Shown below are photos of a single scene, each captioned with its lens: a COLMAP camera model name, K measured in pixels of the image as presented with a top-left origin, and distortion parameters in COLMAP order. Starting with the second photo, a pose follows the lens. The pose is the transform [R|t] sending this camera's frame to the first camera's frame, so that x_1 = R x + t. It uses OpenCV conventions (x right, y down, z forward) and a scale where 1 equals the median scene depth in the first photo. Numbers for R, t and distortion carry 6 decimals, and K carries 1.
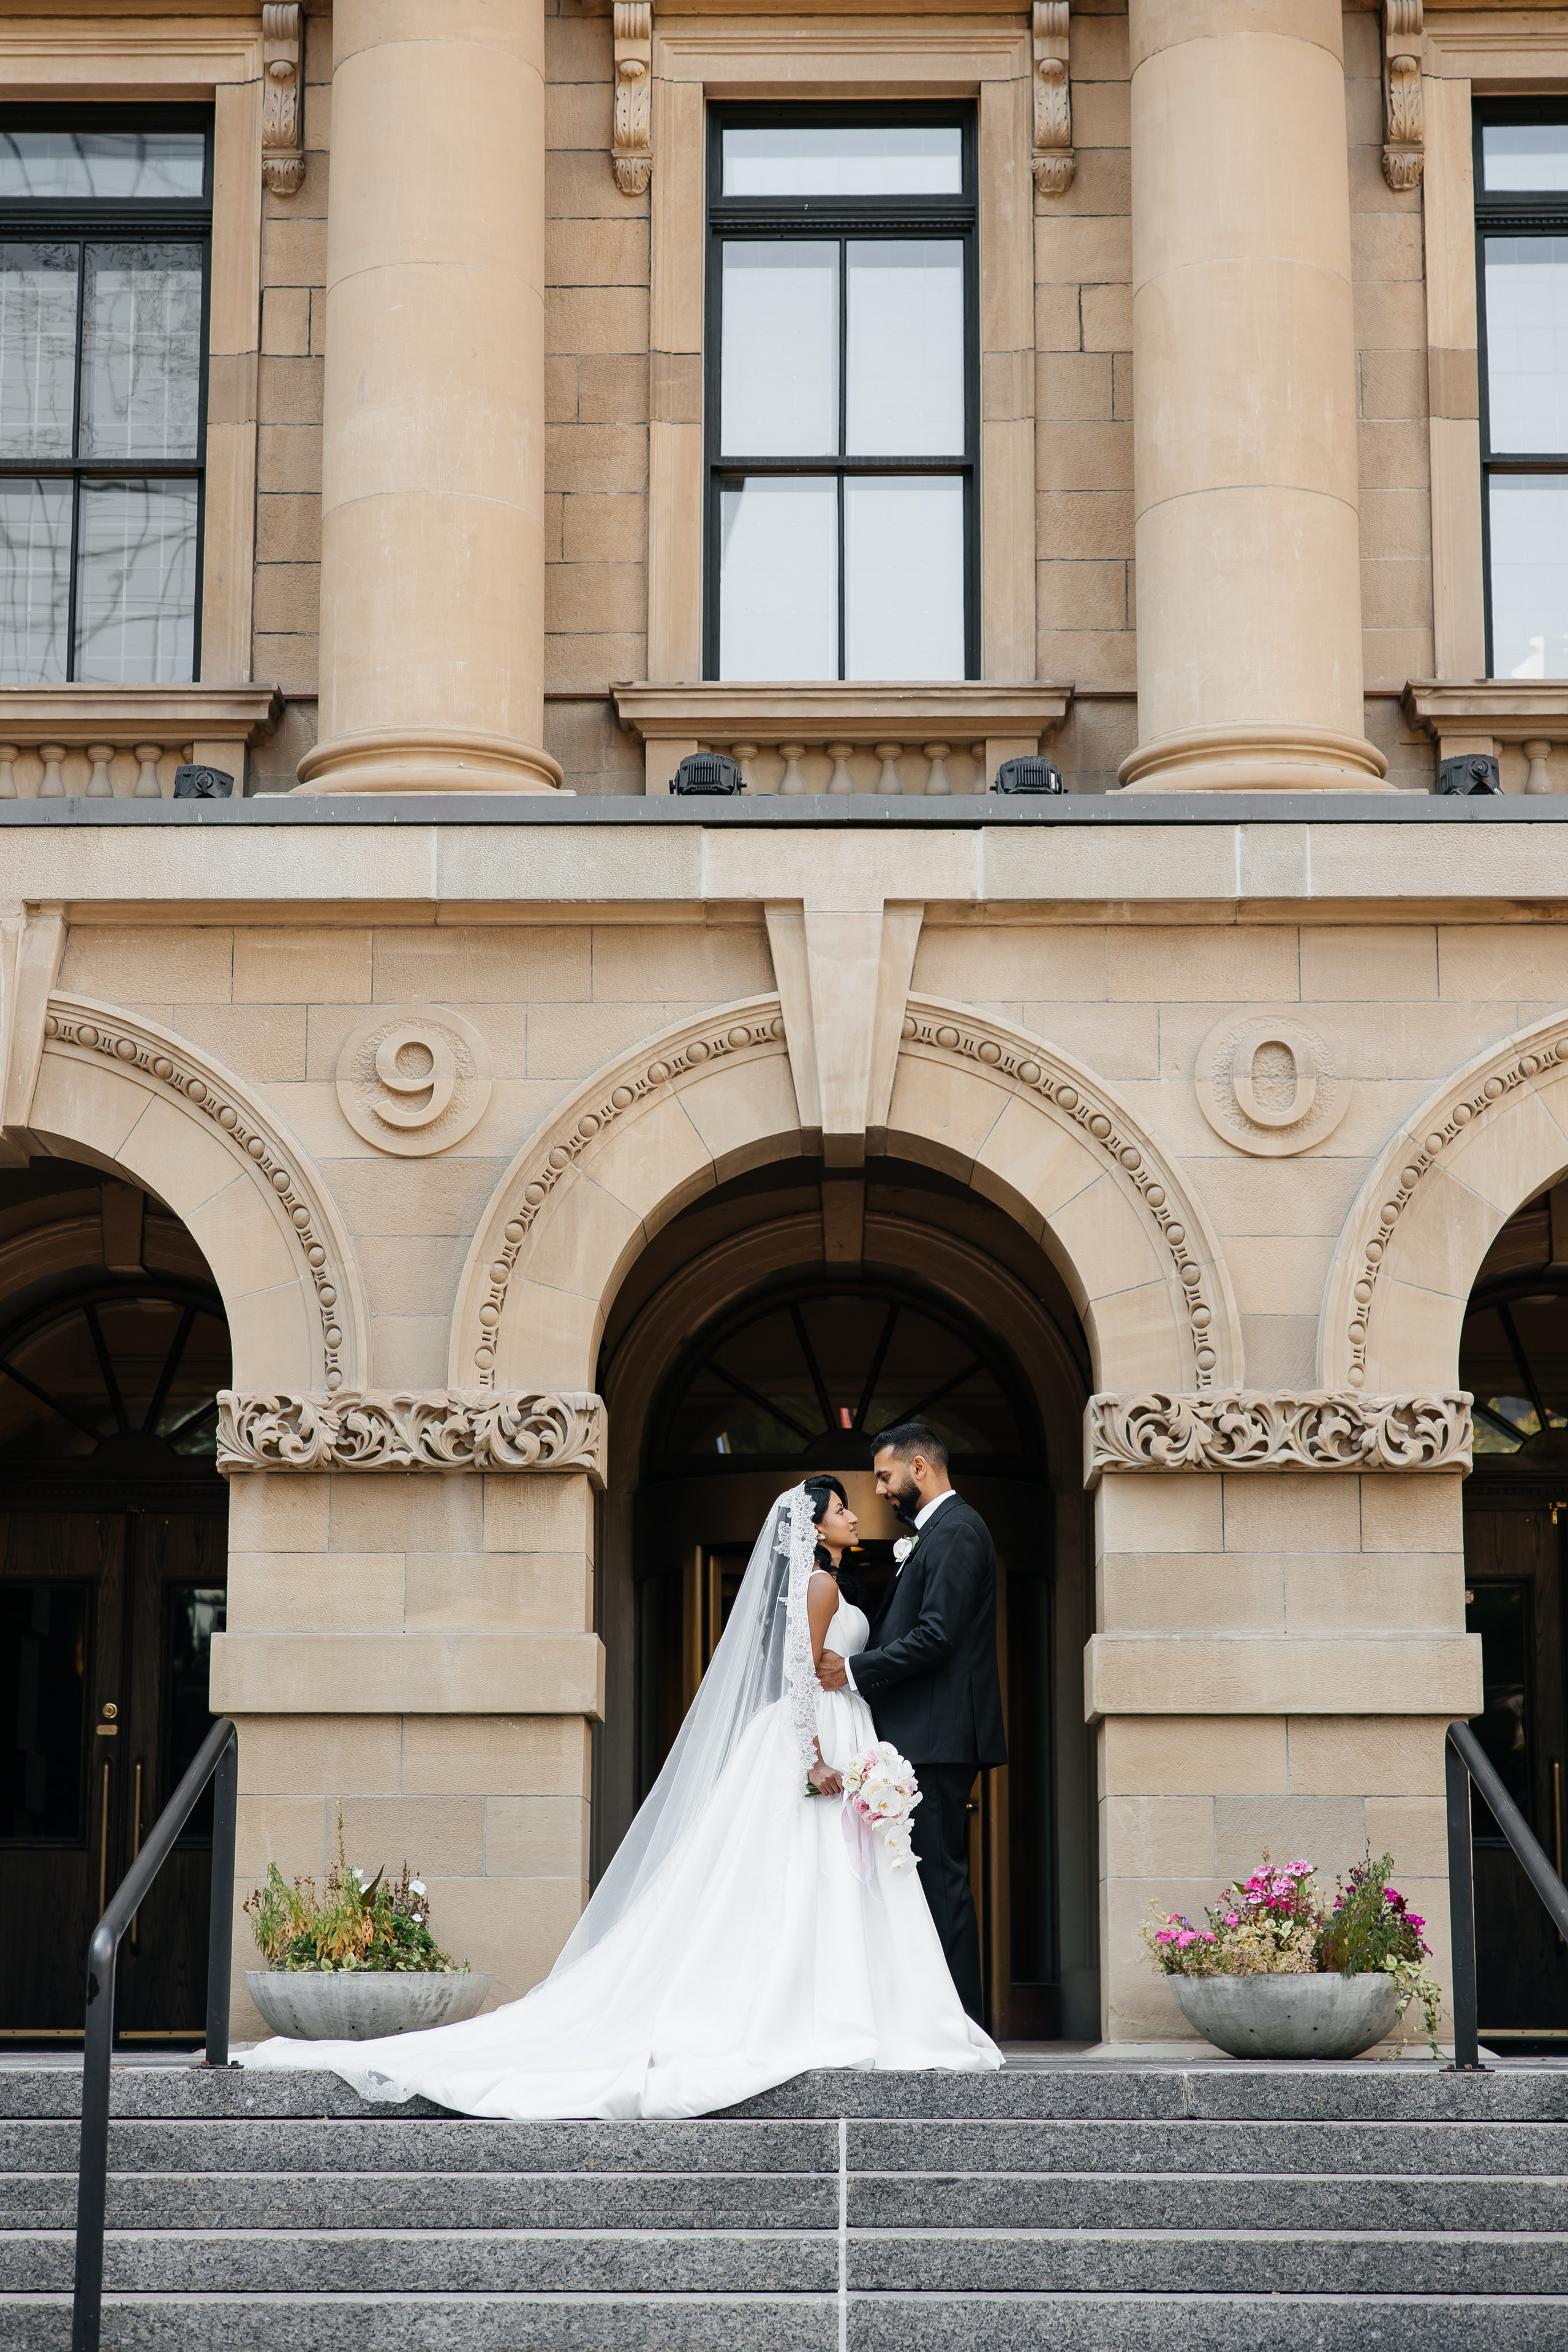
lens RADIAL K [[4521.2, 0, 758.6], [0, 4521.2, 1180.2], [0, 0, 1]] dist [0.035217, -0.004254]
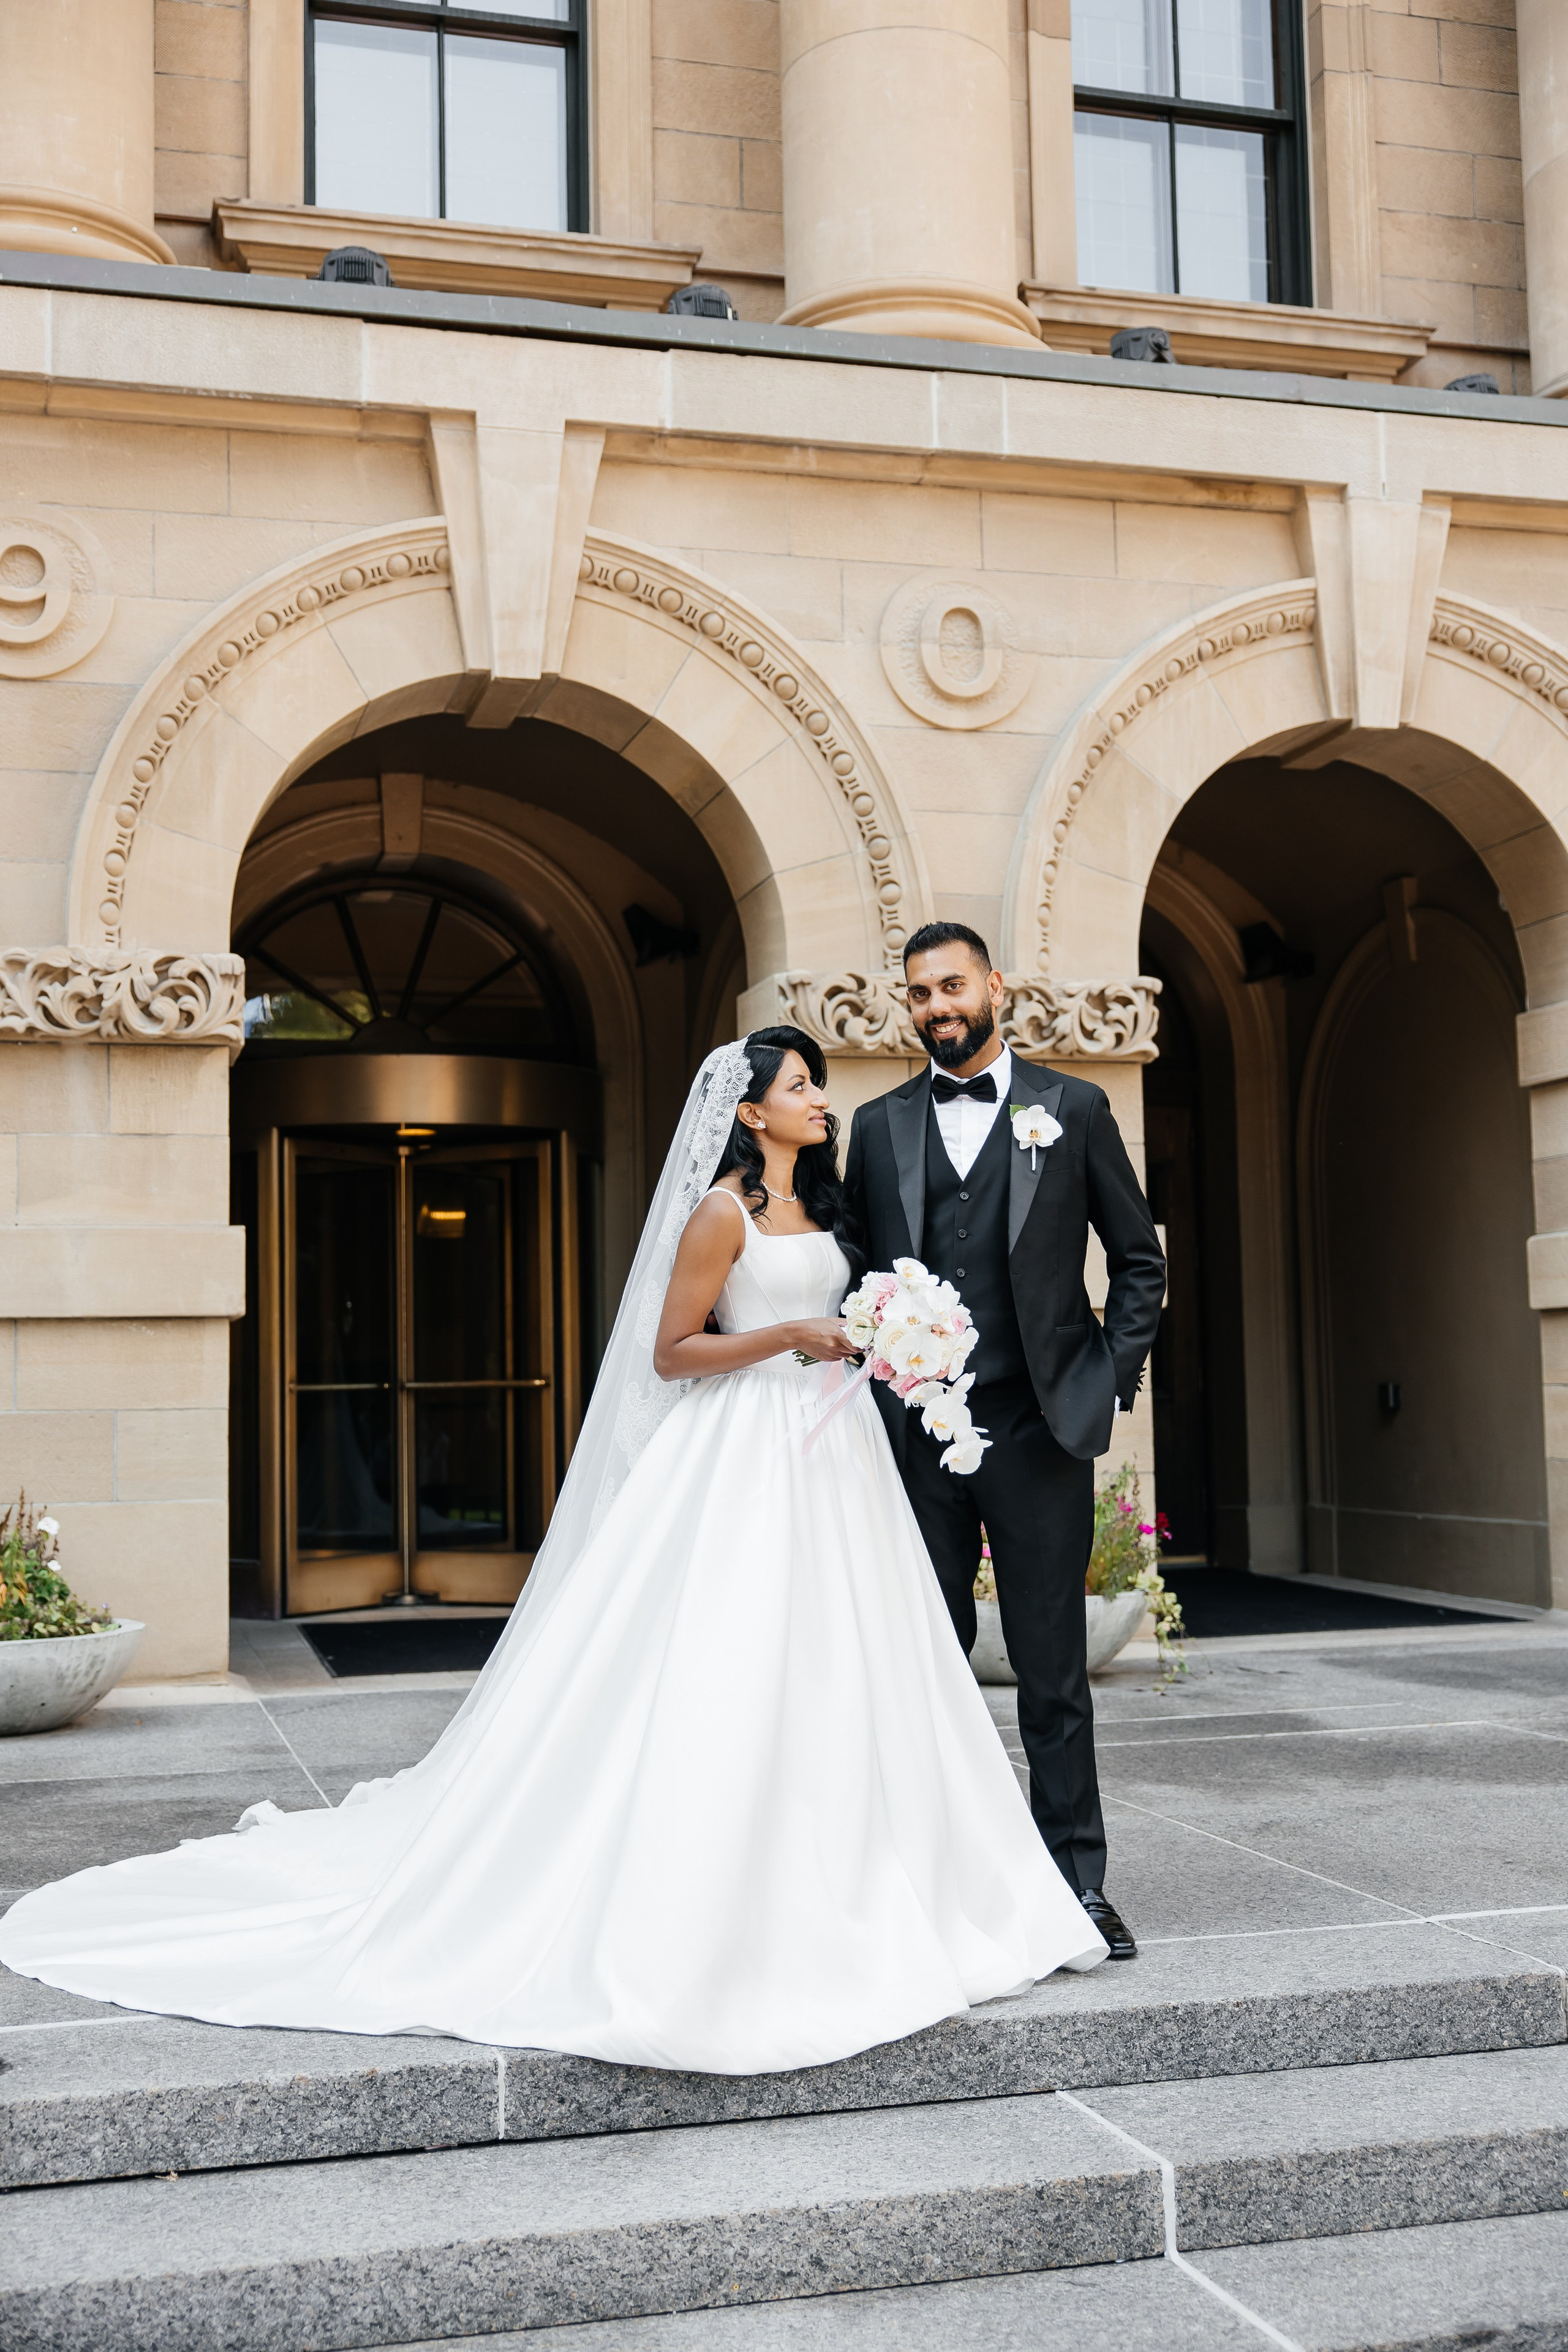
lens RADIAL K [[2609.3, 0, 777.8], [0, 2609.3, 1182.8], [0, 0, 1]] dist [-0.003066, 0.016173]
pose [[0.959105, 0.003516, 0.283029, -0.078920], [-0.032318, 0.994744, 0.097161, 0.037870], [-0.281200, -0.102334, 0.954177, 0.474754]]
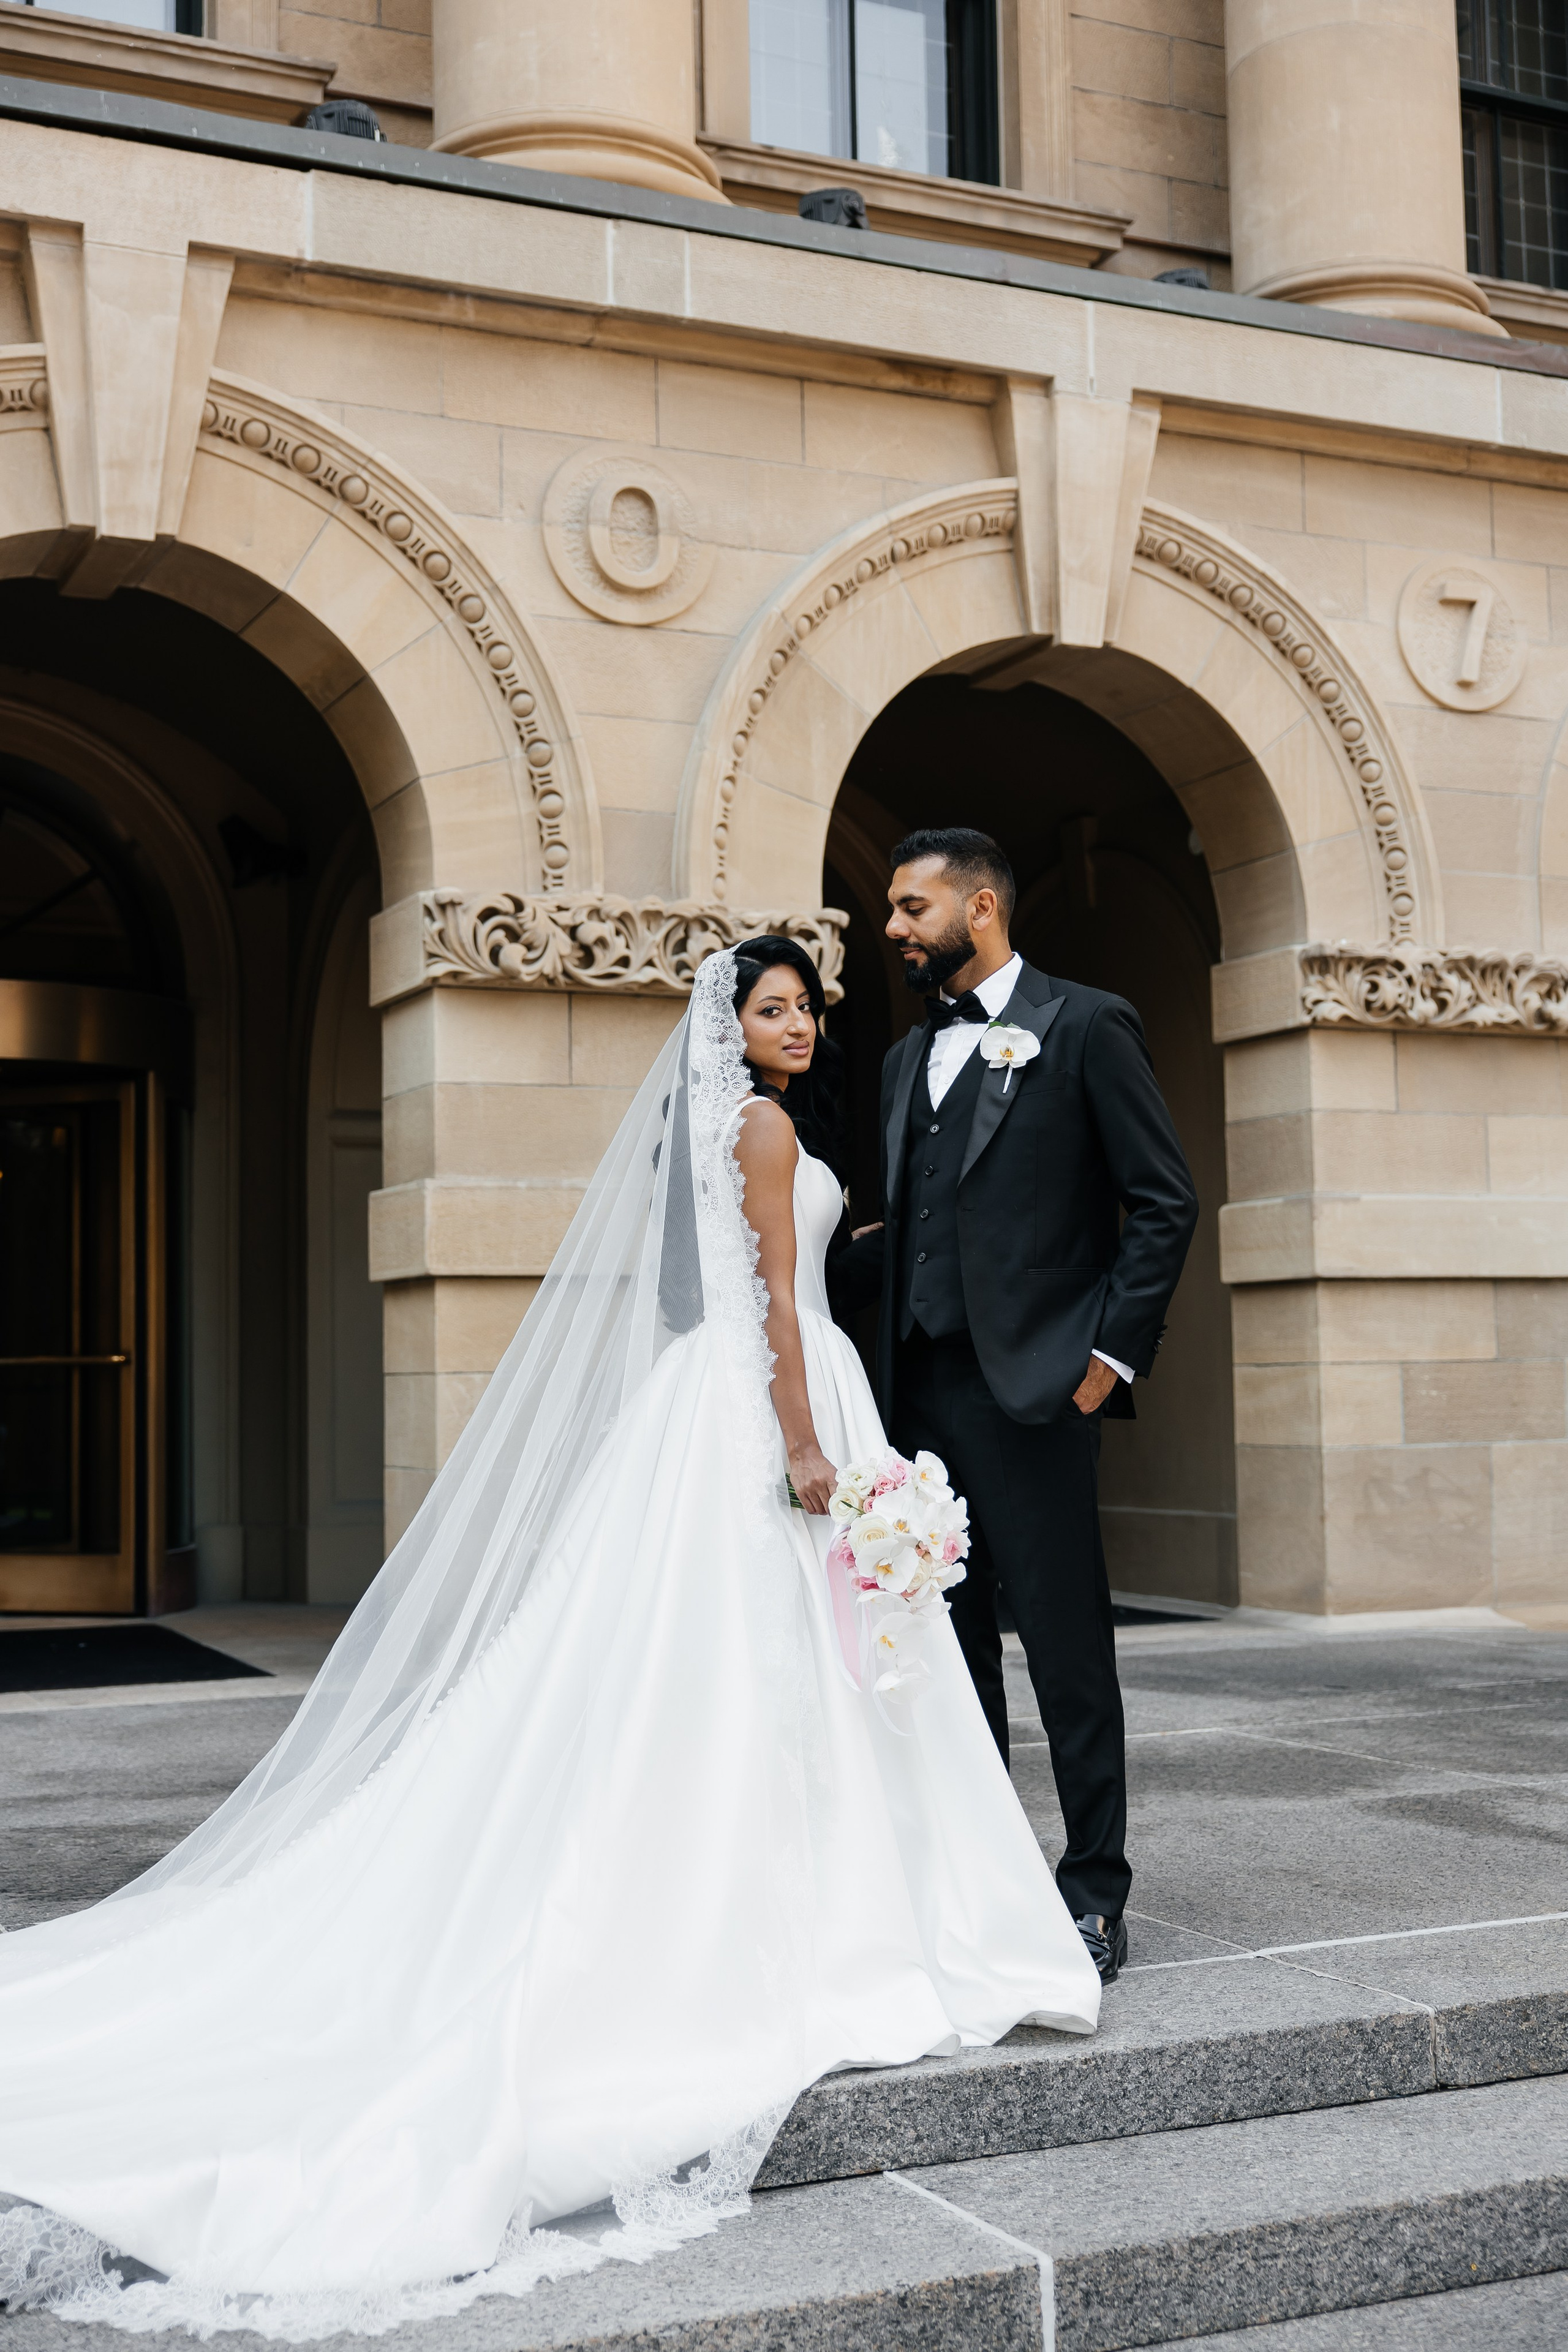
lens RADIAL K [[2811.8, 0, 774.3], [0, 2811.8, 1166.4], [0, 0, 1]] dist [0.003809, 0.015874]
pose [[0.899995, 0.017293, 0.435557, -0.090553], [-0.063629, 0.993722, 0.092023, 0.045800], [-0.431231, -0.110534, 0.895445, 0.503446]]
